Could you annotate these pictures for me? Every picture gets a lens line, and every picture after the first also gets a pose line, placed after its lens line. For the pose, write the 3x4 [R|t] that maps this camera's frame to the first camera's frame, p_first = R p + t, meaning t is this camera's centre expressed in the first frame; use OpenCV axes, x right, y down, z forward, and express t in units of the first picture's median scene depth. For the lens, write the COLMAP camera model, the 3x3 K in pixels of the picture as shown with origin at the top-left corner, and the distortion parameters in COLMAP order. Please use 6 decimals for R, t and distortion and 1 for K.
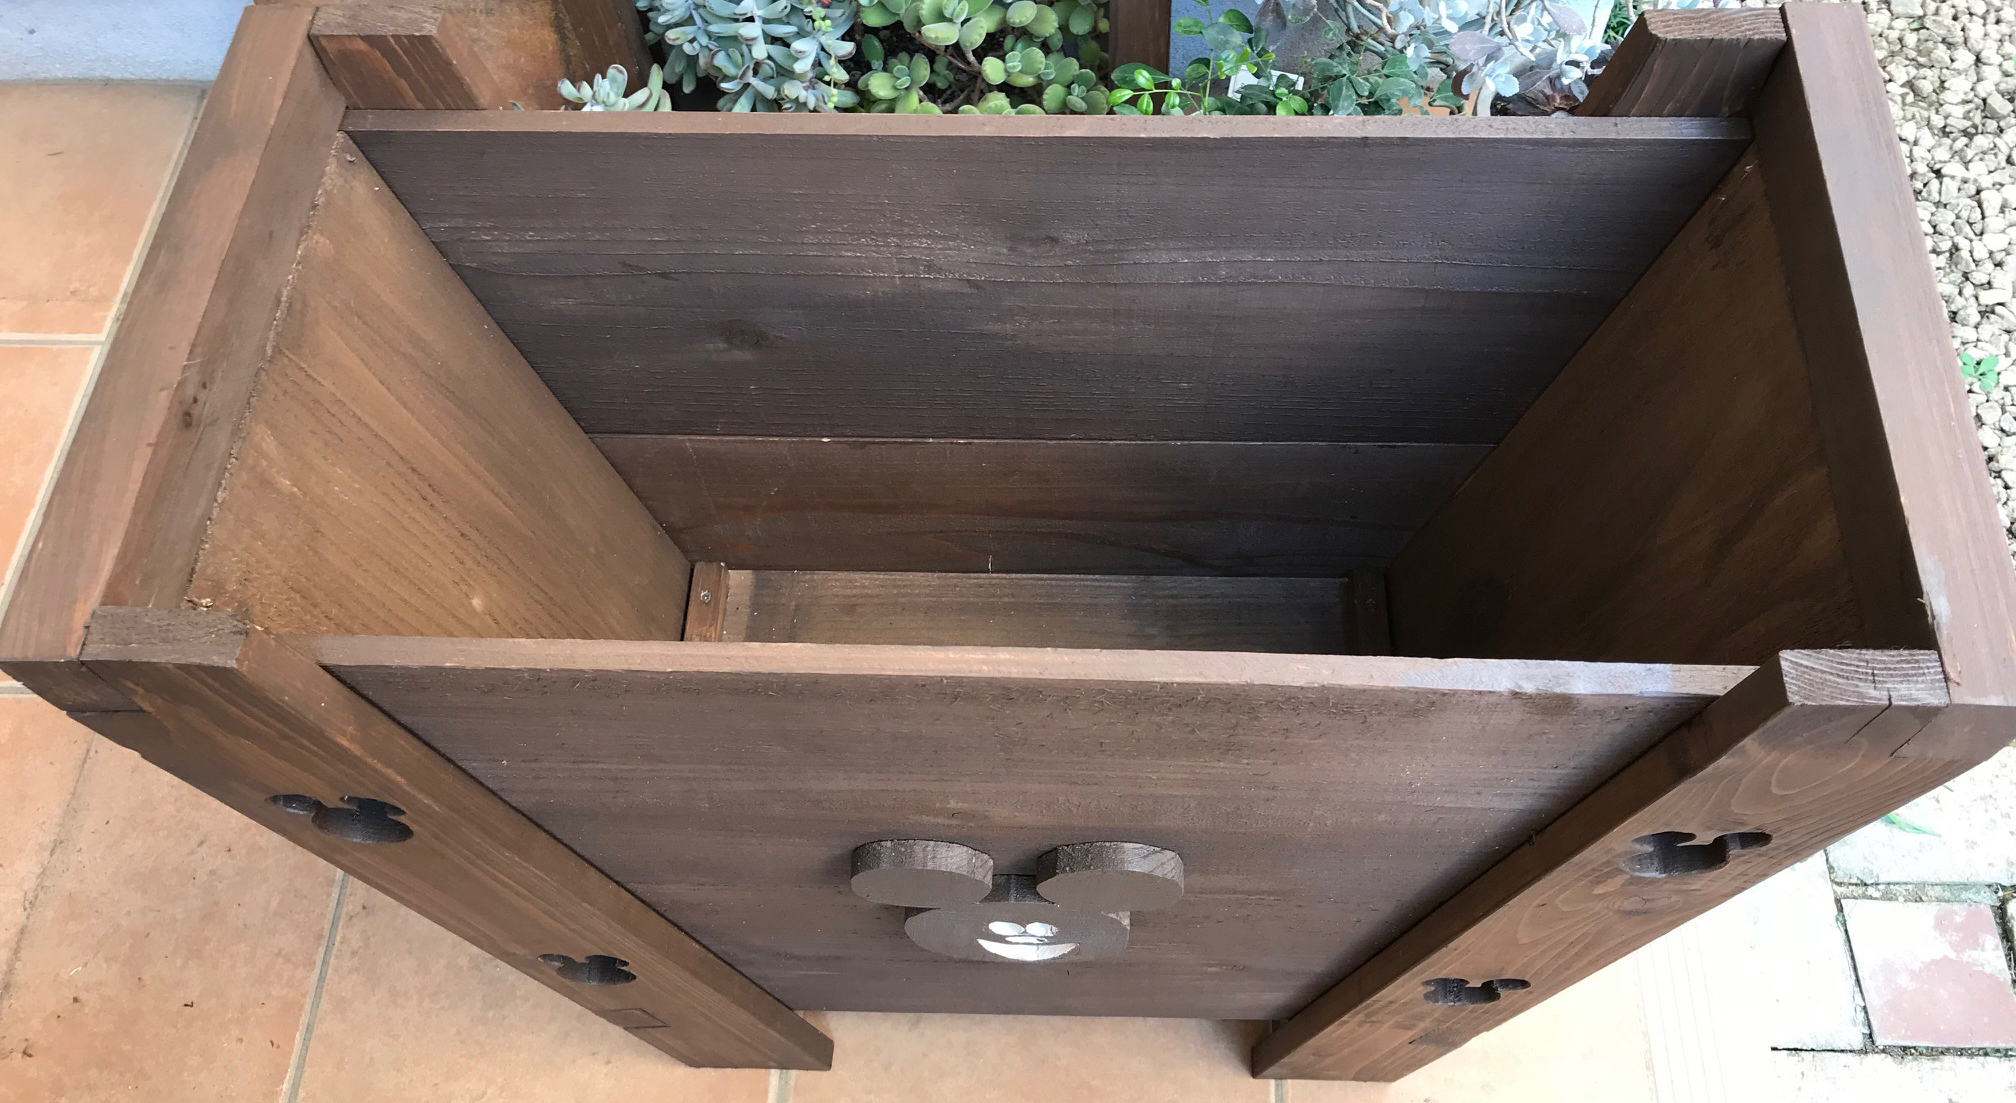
lens RADIAL K [[1577.5, 0, 980.8], [0, 1577.5, 552.6], [0, 0, 1]] dist [0.043322, -0.058023]
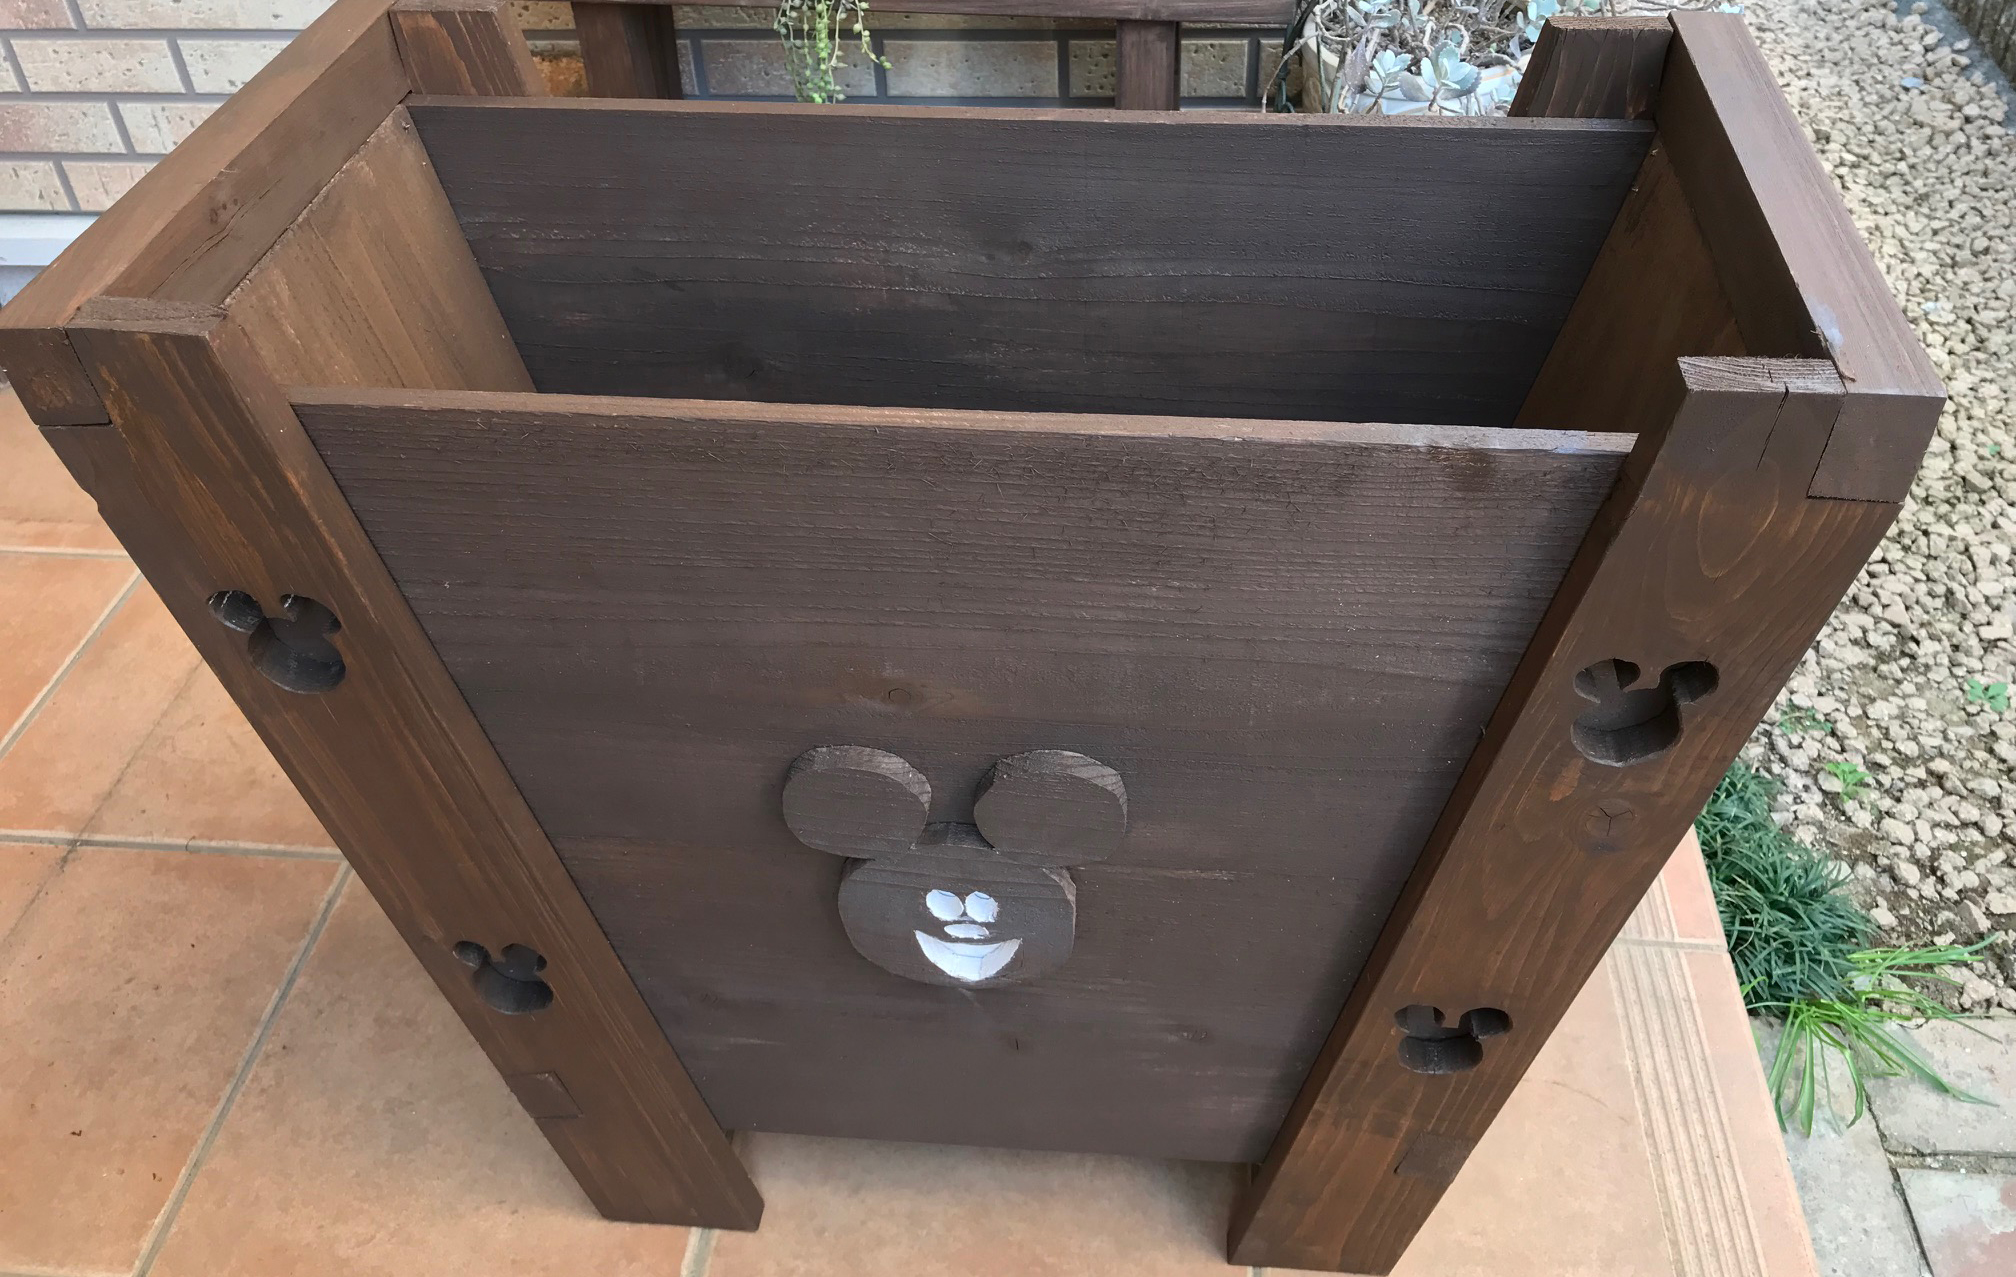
lens RADIAL K [[1649.9, 0, 1009.1], [0, 1649.9, 853.1], [0, 0, 1]] dist [0.054769, -0.074804]
pose [[0.997969, 0.050483, -0.038857, 0.072419], [-0.060581, 0.940725, -0.333717, 0.424789], [0.019706, 0.335393, 0.941872, 0.045941]]
